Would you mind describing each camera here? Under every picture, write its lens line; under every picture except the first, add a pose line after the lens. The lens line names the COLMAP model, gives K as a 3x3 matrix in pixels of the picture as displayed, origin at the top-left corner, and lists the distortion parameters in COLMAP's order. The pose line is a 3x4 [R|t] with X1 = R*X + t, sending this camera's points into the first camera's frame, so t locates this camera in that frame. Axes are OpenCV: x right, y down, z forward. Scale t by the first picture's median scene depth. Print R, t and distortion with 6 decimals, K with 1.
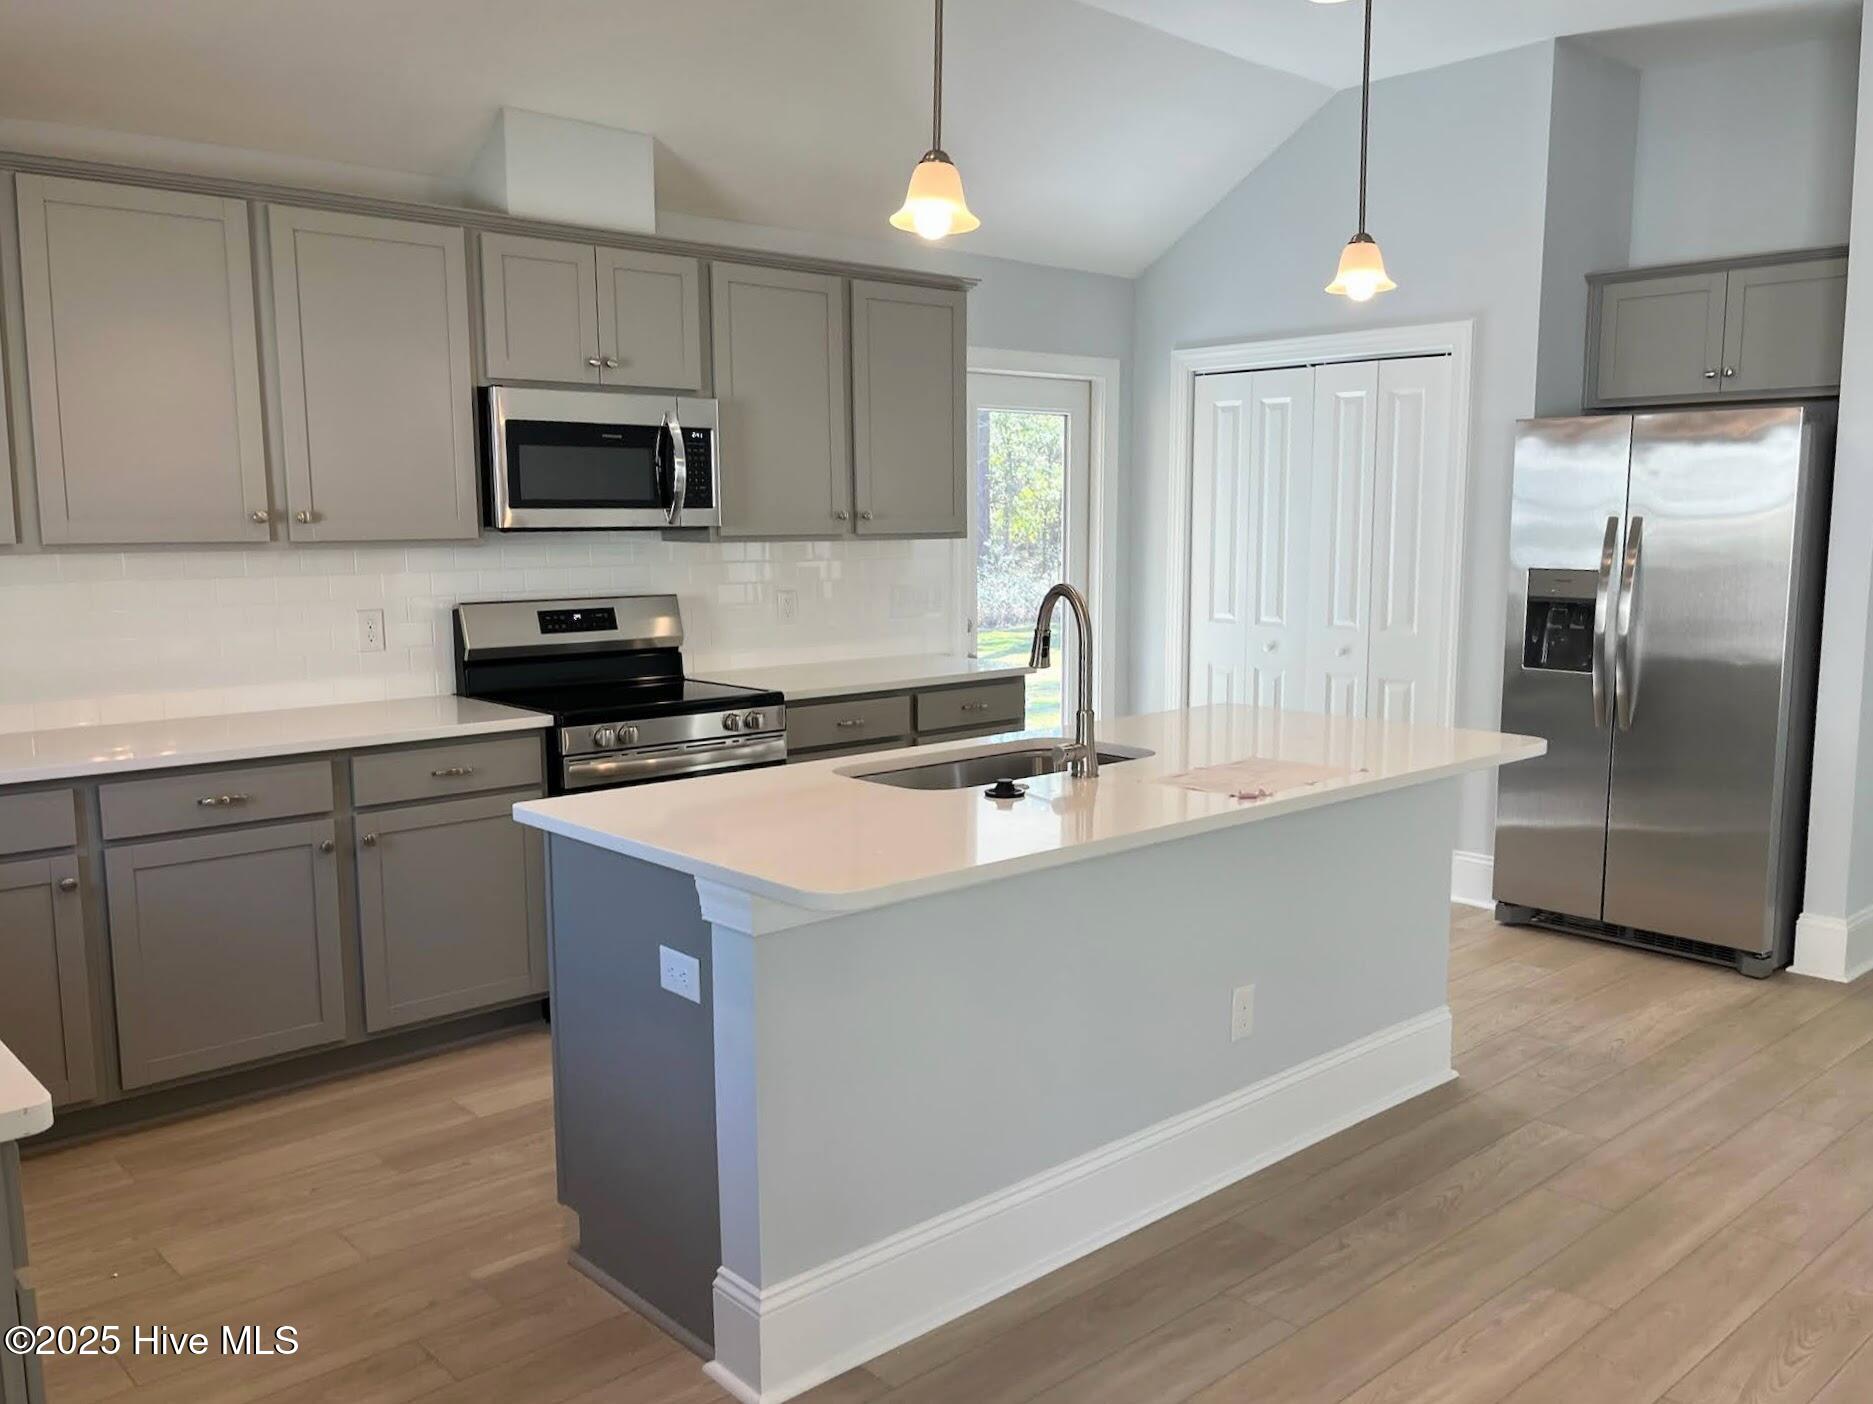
lens RADIAL K [[1551.5, 0, 936.5], [0, 1551.5, 702.0], [0, 0, 1]] dist [0.030093, -0.004452]
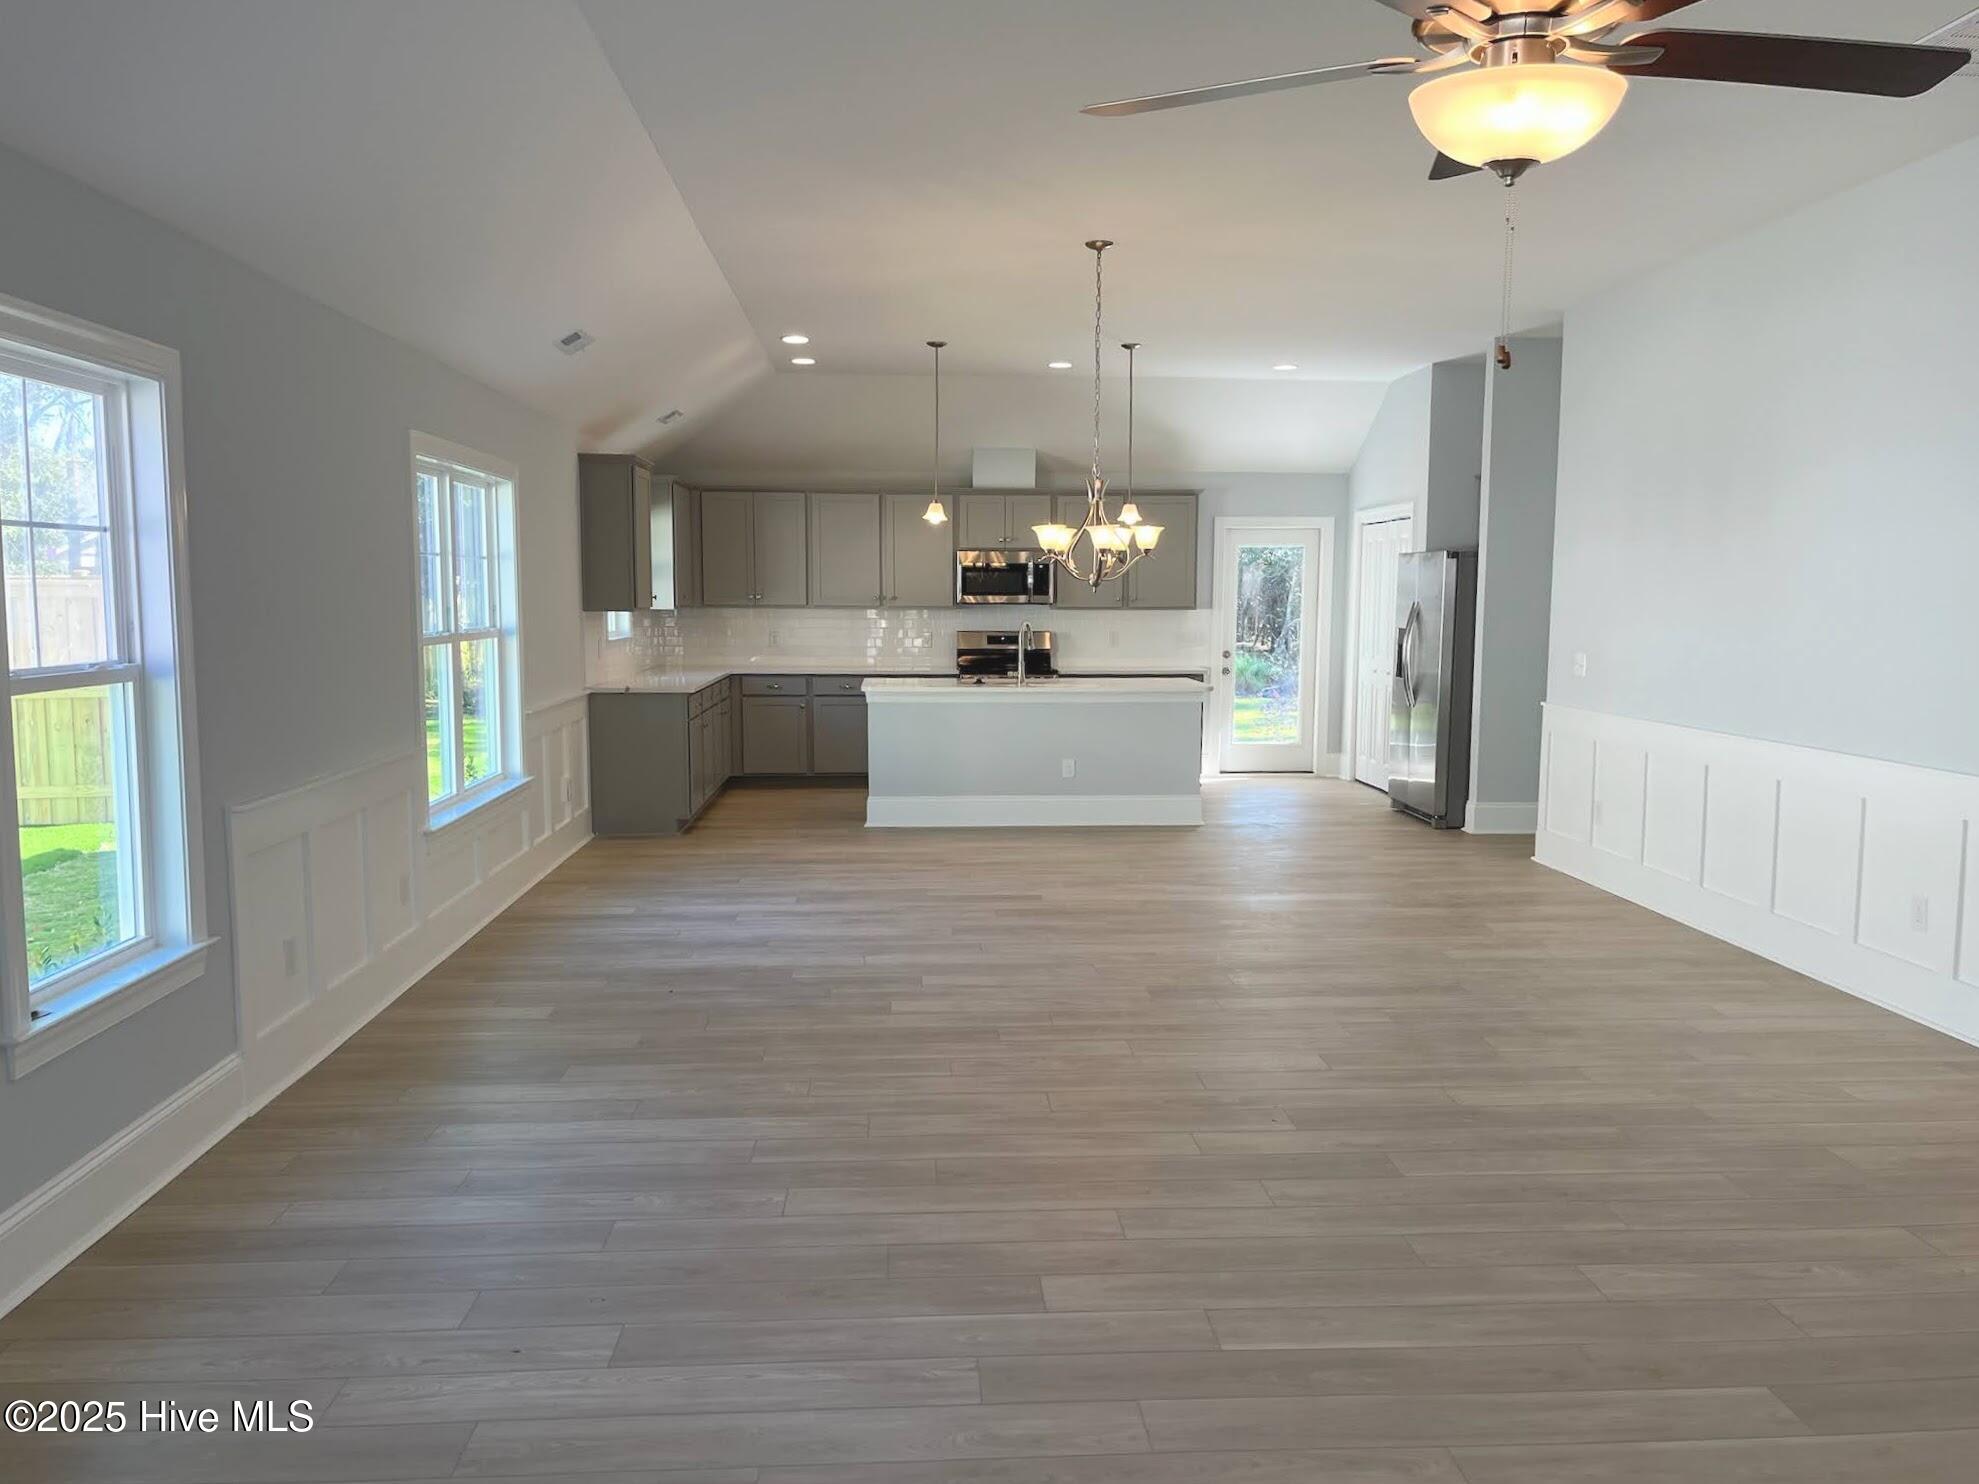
lens RADIAL K [[1503.6, 0, 963.4], [0, 1503.6, 753.8], [0, 0, 1]] dist [0.030769, -0.007903]
pose [[0.765438, 0.073522, -0.639296, 1.358552], [-0.085078, 0.996293, 0.012714, 0.111561], [0.637861, 0.044659, 0.768856, -0.952871]]
